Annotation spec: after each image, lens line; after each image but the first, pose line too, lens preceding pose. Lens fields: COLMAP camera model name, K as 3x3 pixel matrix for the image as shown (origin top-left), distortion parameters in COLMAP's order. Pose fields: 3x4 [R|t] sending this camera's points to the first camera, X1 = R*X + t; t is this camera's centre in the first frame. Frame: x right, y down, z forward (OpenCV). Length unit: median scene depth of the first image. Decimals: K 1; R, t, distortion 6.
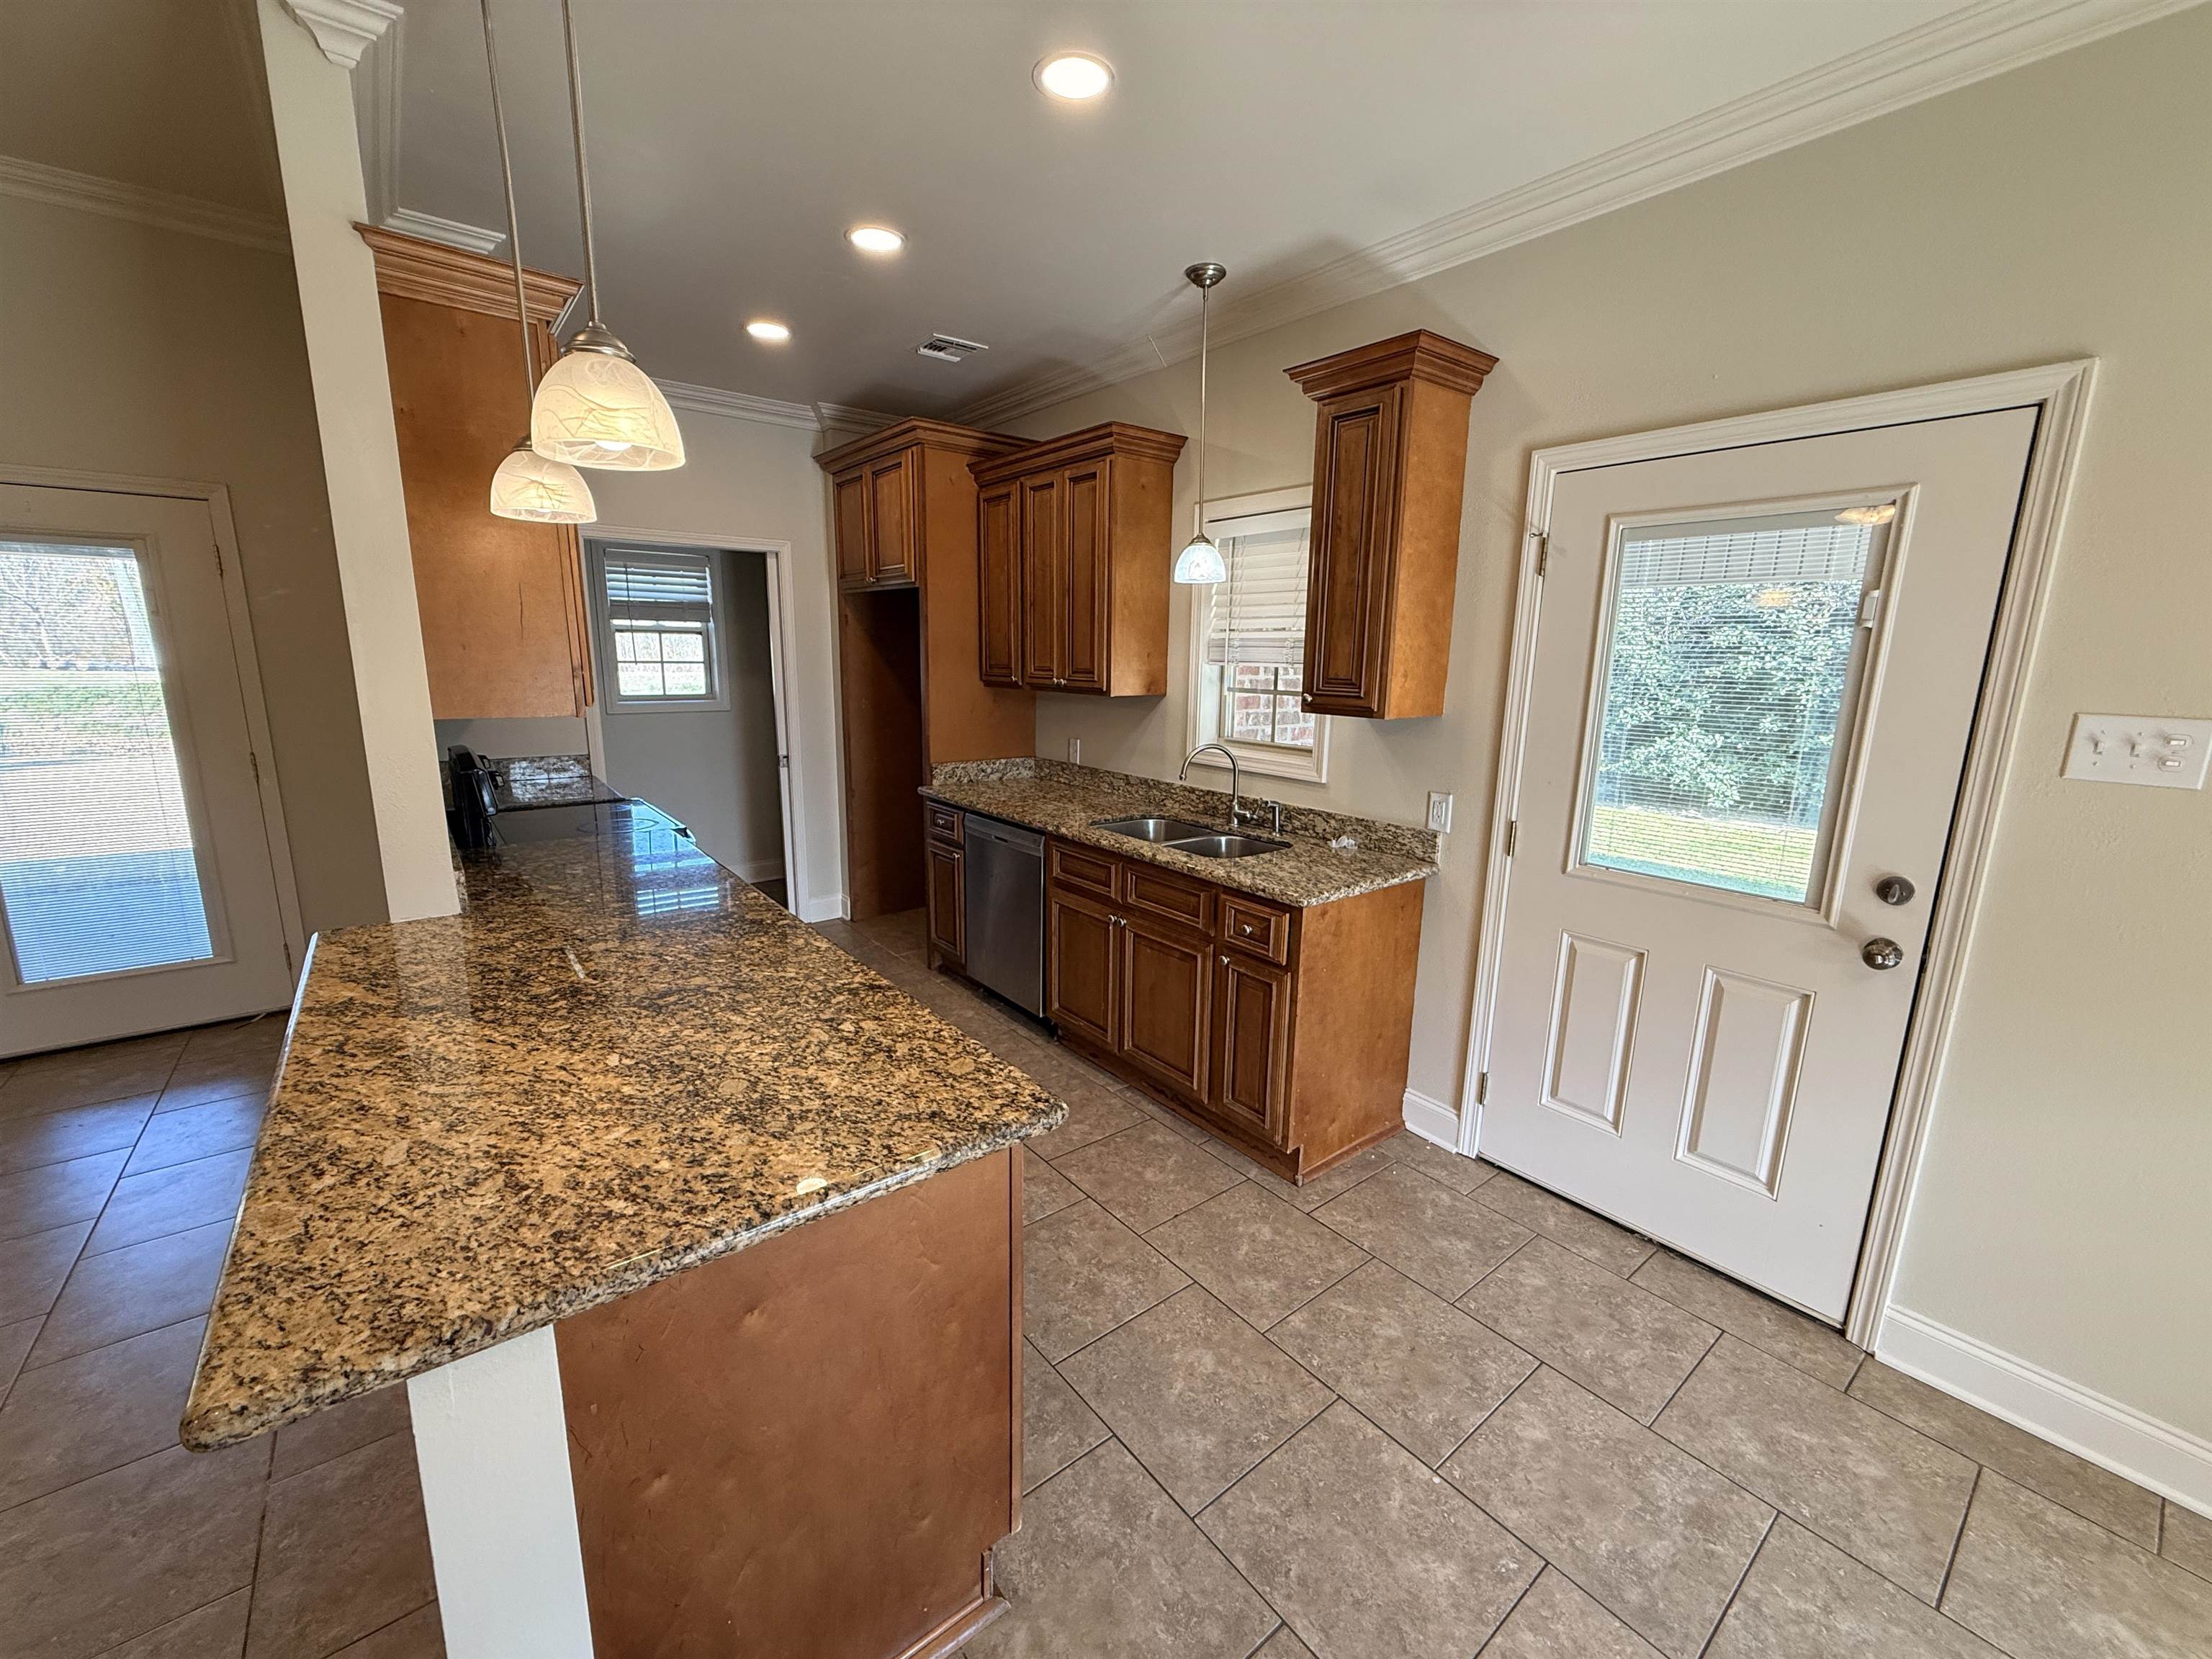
lens RADIAL K [[877.8, 0, 1106.0], [0, 877.8, 829.5], [0, 0, 1]] dist [0.001361, 0.000213]
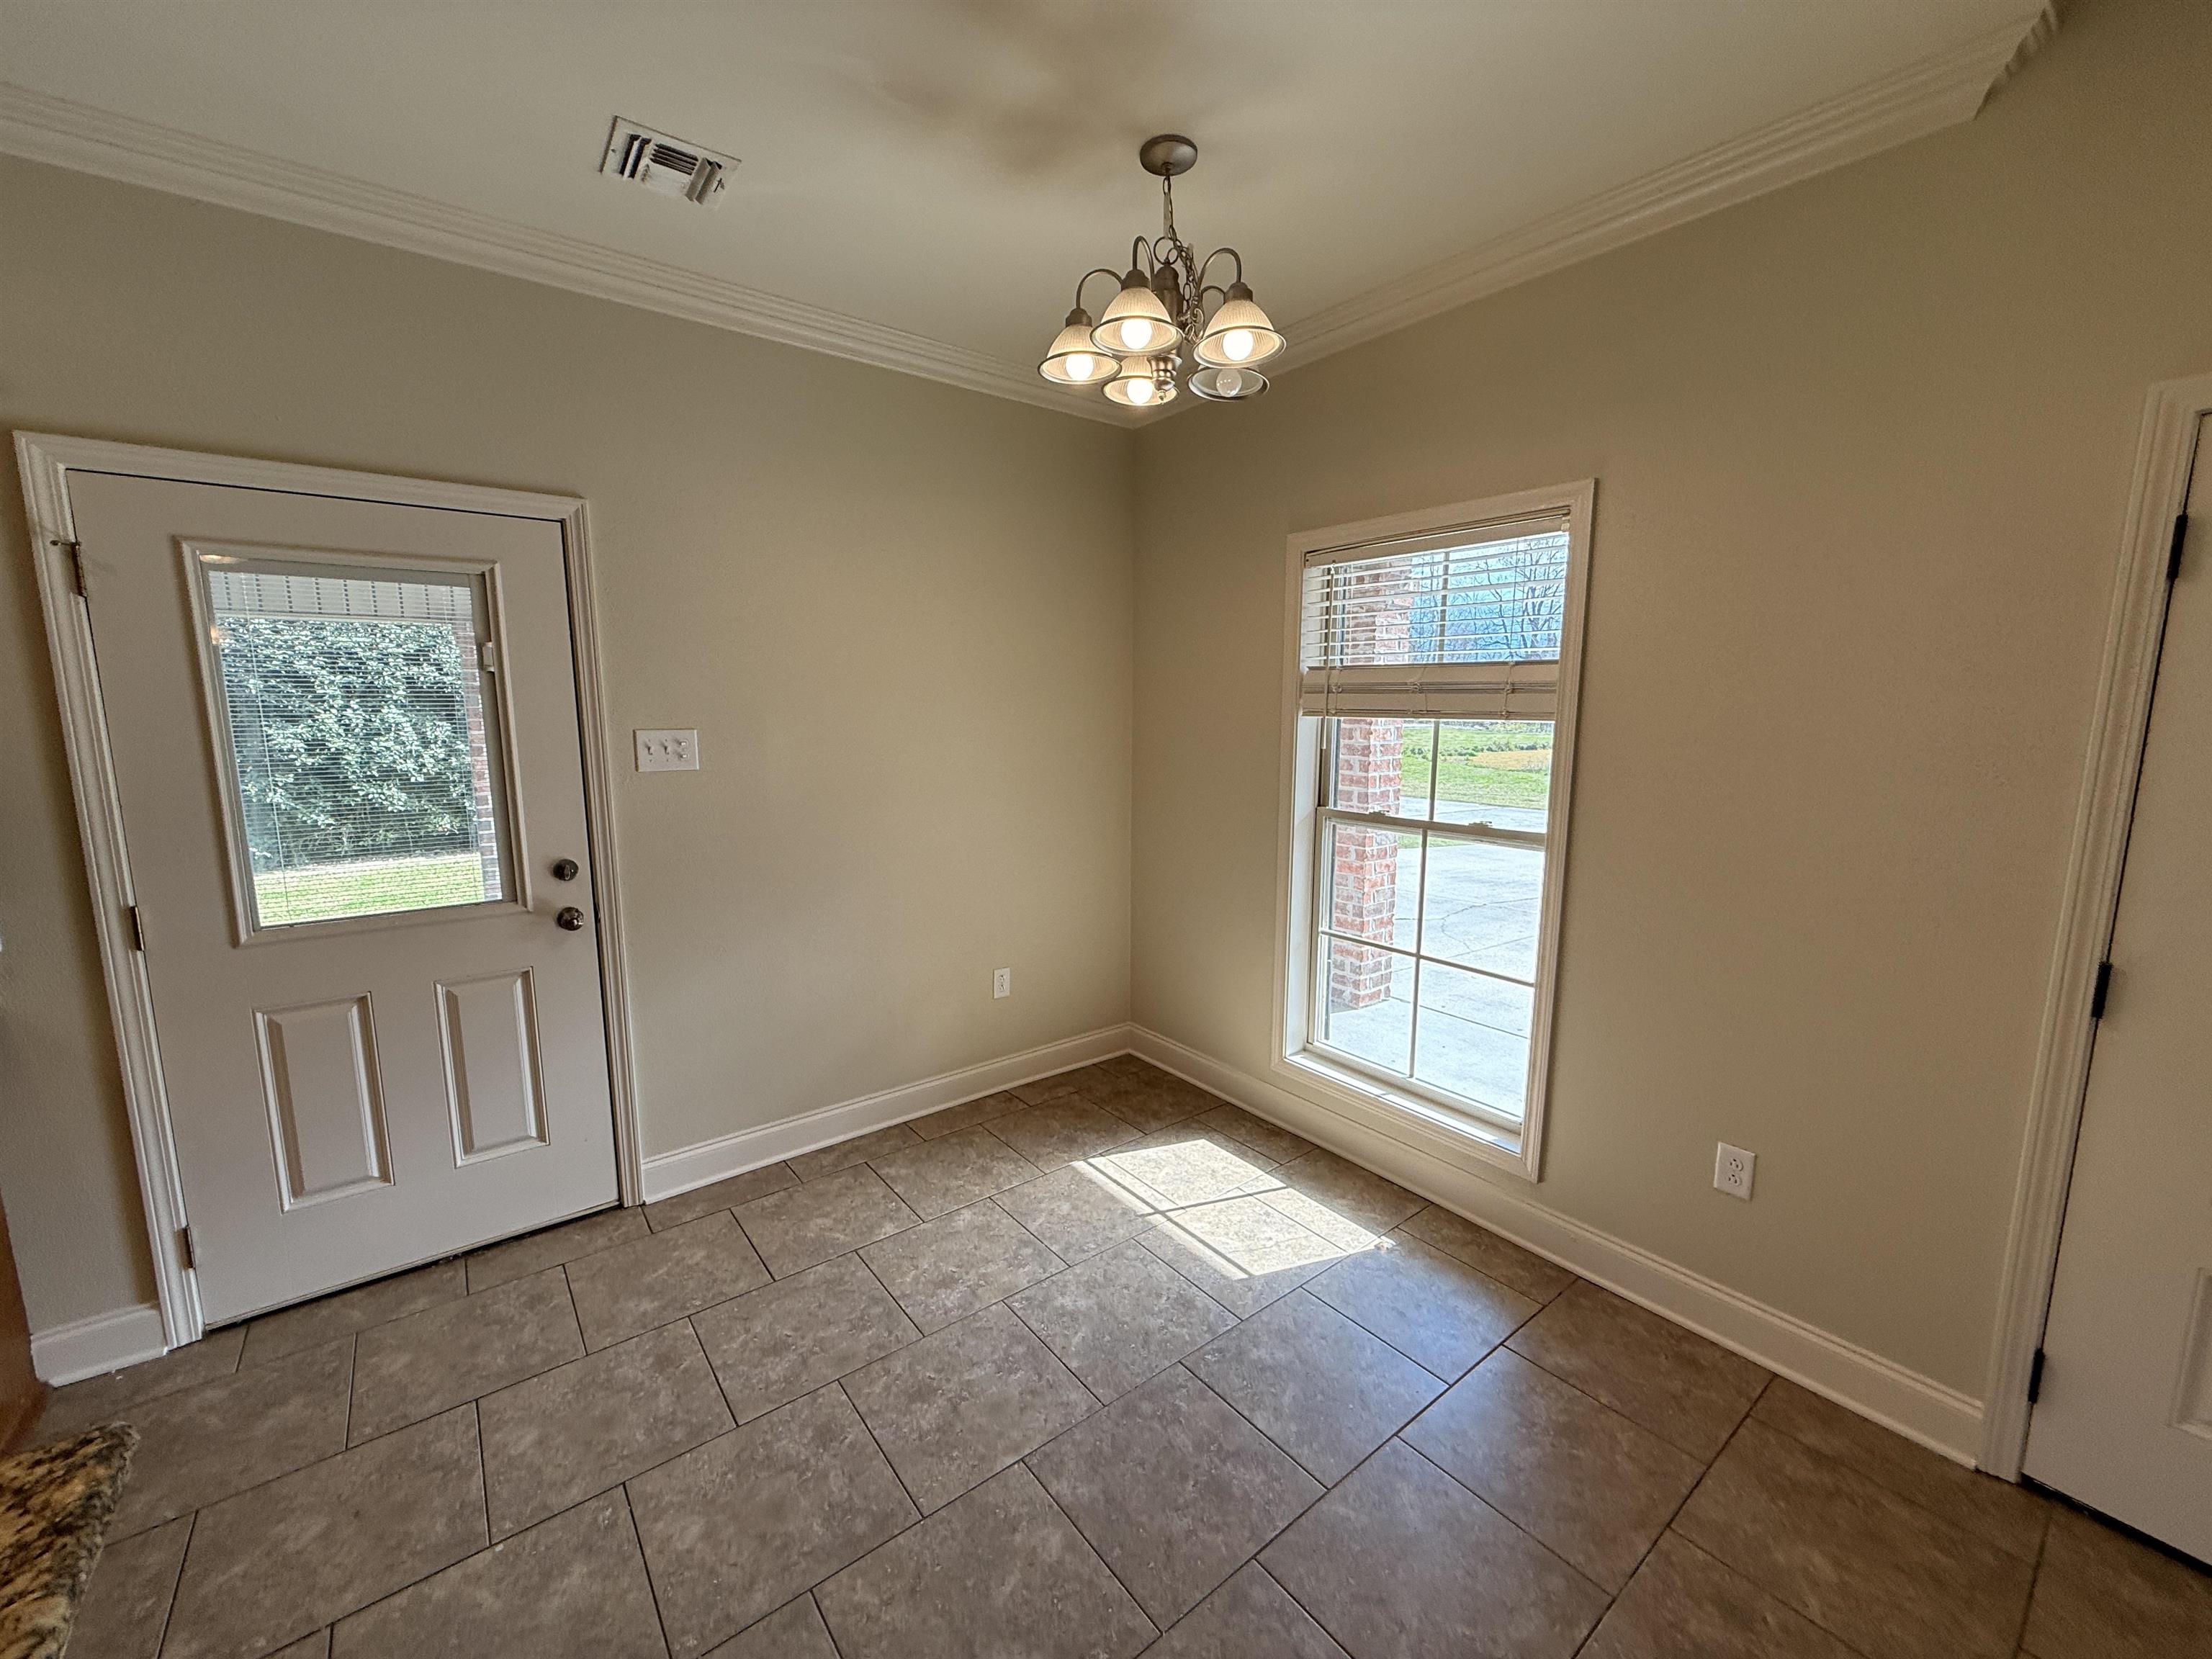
lens RADIAL K [[877.8, 0, 1106.0], [0, 877.8, 829.5], [0, 0, 1]] dist [0.001361, 0.000213]
pose [[0.007251, -0.159599, 0.987155, -0.395189], [0.197404, 0.967983, 0.155049, -0.034489], [-0.980295, 0.193744, 0.038524, 0.143247]]
